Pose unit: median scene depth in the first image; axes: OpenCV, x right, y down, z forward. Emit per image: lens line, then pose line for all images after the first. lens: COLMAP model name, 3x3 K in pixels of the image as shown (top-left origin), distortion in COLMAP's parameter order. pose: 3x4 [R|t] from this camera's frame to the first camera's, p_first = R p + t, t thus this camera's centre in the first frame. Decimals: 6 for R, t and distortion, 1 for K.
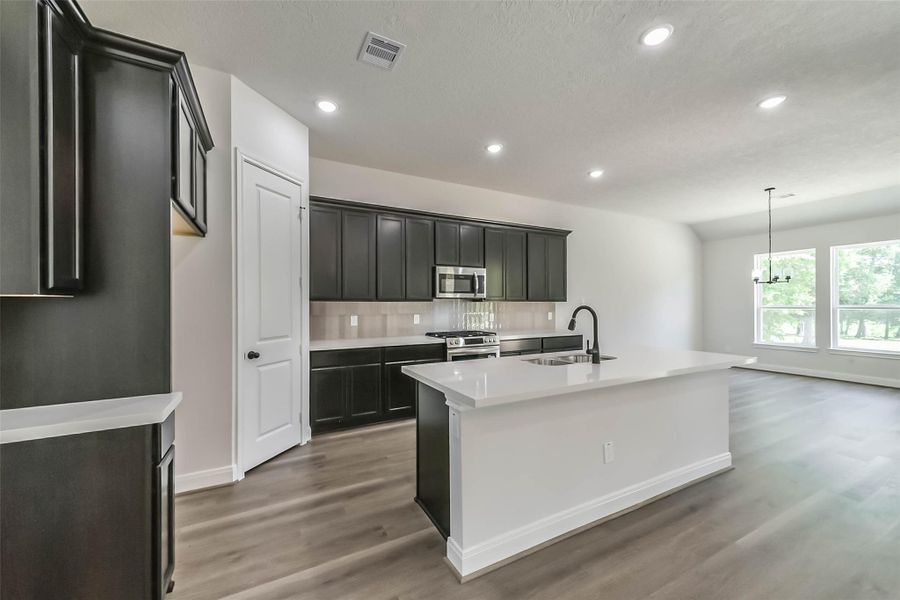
lens RADIAL K [[352.8, 0, 450.6], [0, 352.8, 304.5], [0, 0, 1]] dist [0.001812, -0.000020]
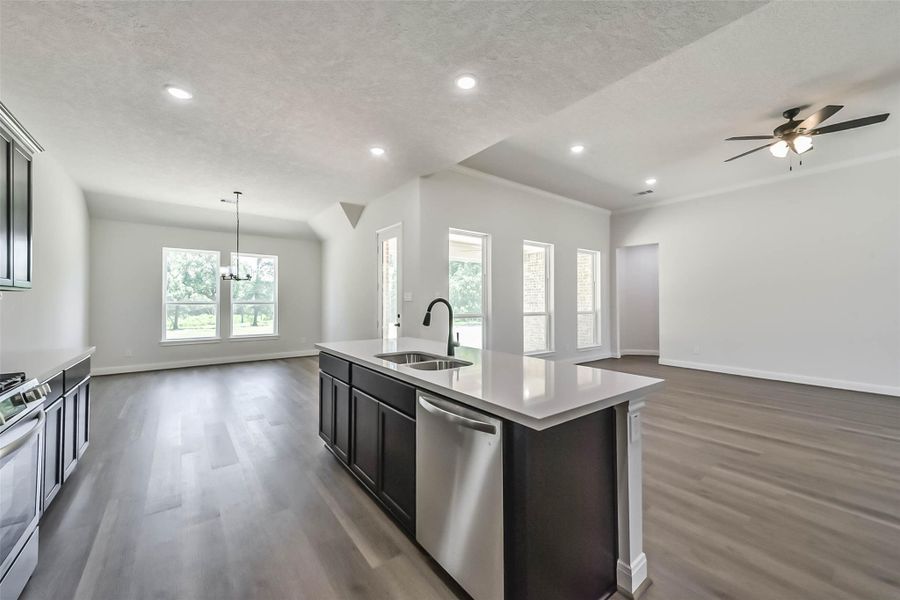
lens RADIAL K [[347.9, 0, 454.9], [0, 347.9, 302.5], [0, 0, 1]] dist [0.019469, -0.000377]
pose [[-0.170366, 0.004179, 0.985372, -0.332517], [-0.005565, 0.999971, -0.005203, 0.011171], [-0.985365, -0.006370, -0.170338, 0.659627]]
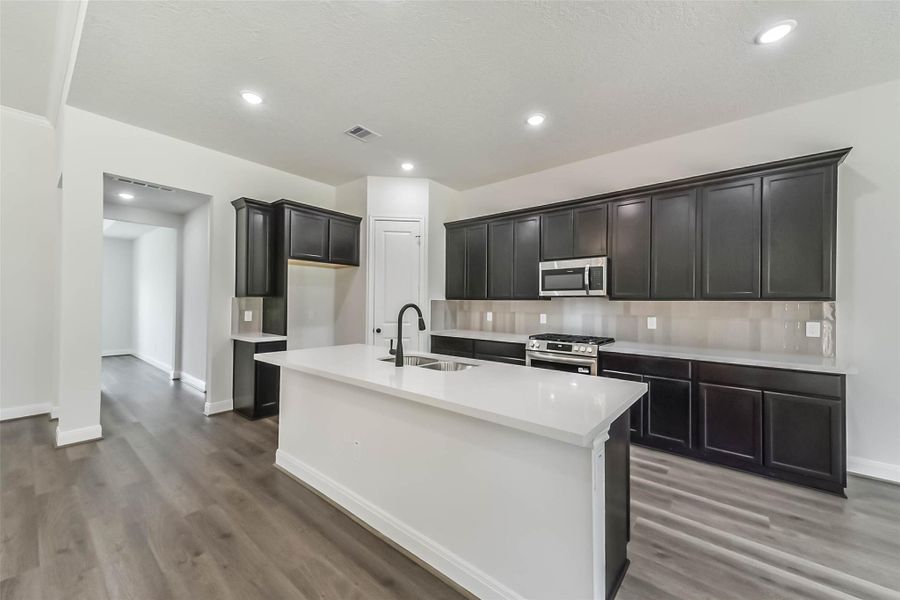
lens RADIAL K [[347.9, 0, 454.9], [0, 347.9, 302.5], [0, 0, 1]] dist [0.019469, -0.000377]
pose [[0.385703, 0.005949, -0.922604, 0.747662], [-0.009713, 0.999950, 0.002387, -0.002152], [0.922572, 0.008040, 0.385742, 0.447030]]
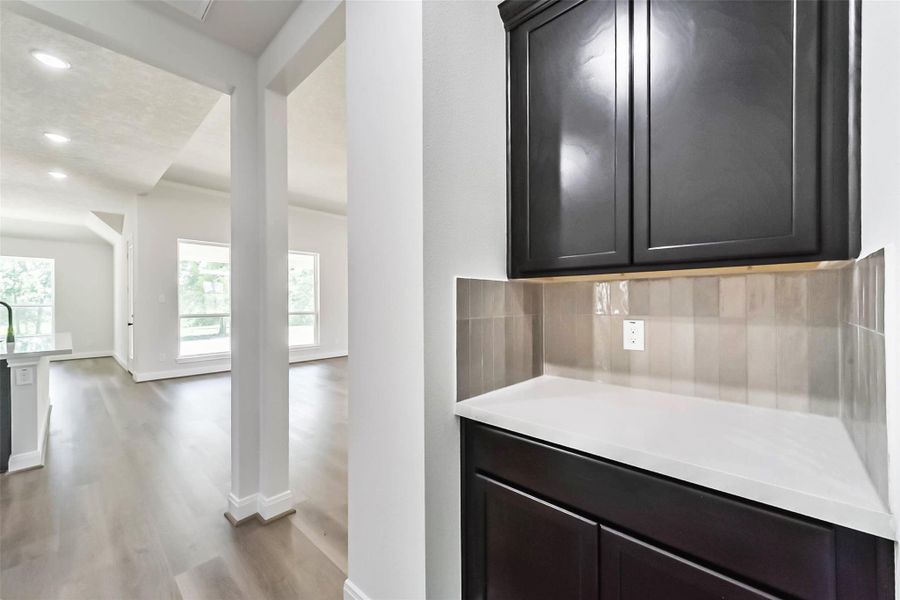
lens RADIAL K [[347.9, 0, 454.9], [0, 347.9, 302.5], [0, 0, 1]] dist [0.019469, -0.000377]
pose [[-0.334525, 0.009381, 0.942340, -0.823148], [0.002892, 0.999956, -0.008927, 0.014070], [-0.942382, -0.000261, -0.334538, -0.069665]]
